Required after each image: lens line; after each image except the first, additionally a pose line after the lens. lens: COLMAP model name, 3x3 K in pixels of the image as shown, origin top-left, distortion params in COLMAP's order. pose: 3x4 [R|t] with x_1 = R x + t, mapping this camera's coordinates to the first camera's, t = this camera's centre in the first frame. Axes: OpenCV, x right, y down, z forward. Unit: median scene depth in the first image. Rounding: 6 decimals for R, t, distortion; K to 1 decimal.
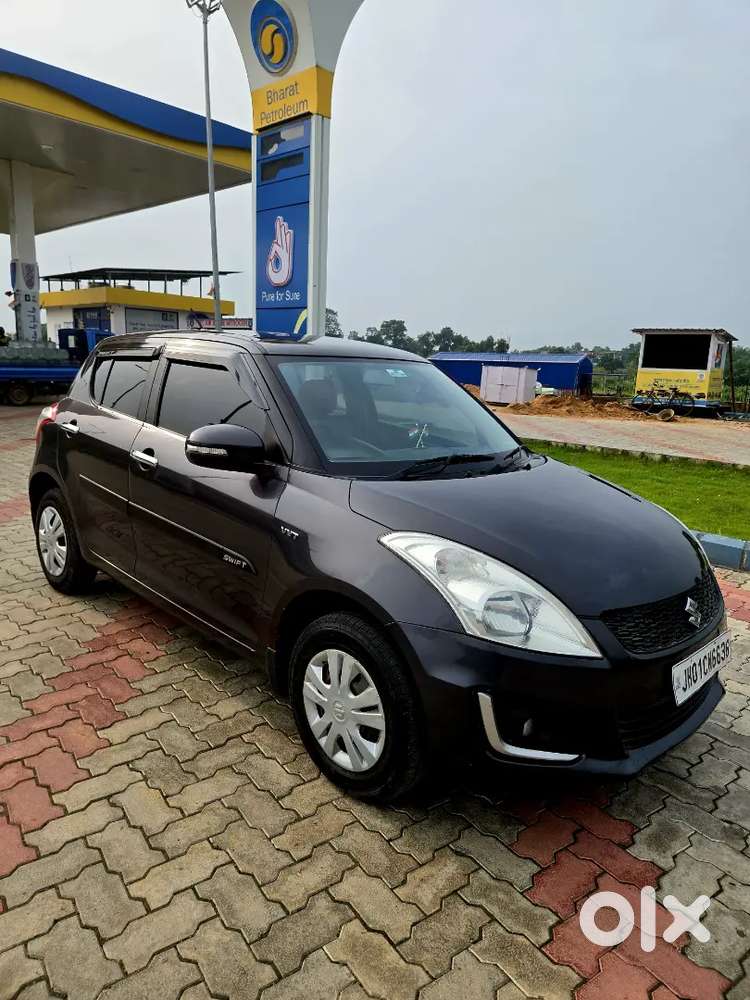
lens RADIAL K [[664.0, 0, 368.0], [0, 664.0, 500.3], [0, 0, 1]] dist [0.078792, -0.067161]
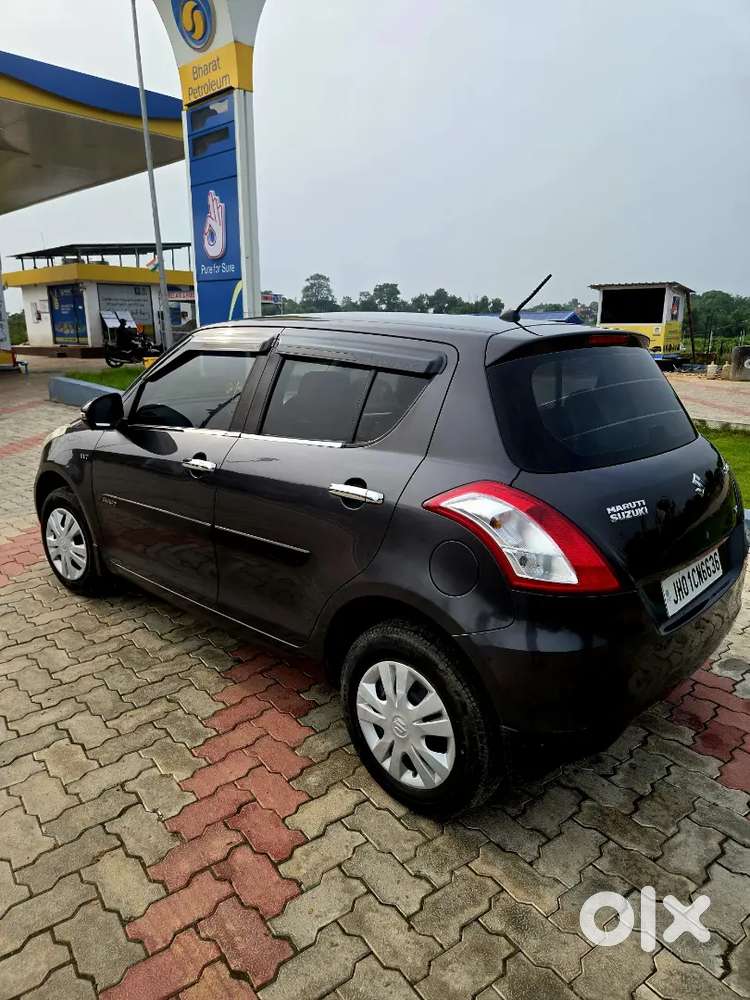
lens RADIAL K [[664.0, 0, 368.0], [0, 664.0, 500.3], [0, 0, 1]] dist [0.078792, -0.067161]
pose [[0.999222, -0.038700, -0.007646, 0.085700], [0.039027, 0.998055, 0.048615, 0.010952], [0.005750, -0.048875, 0.998788, -0.050814]]
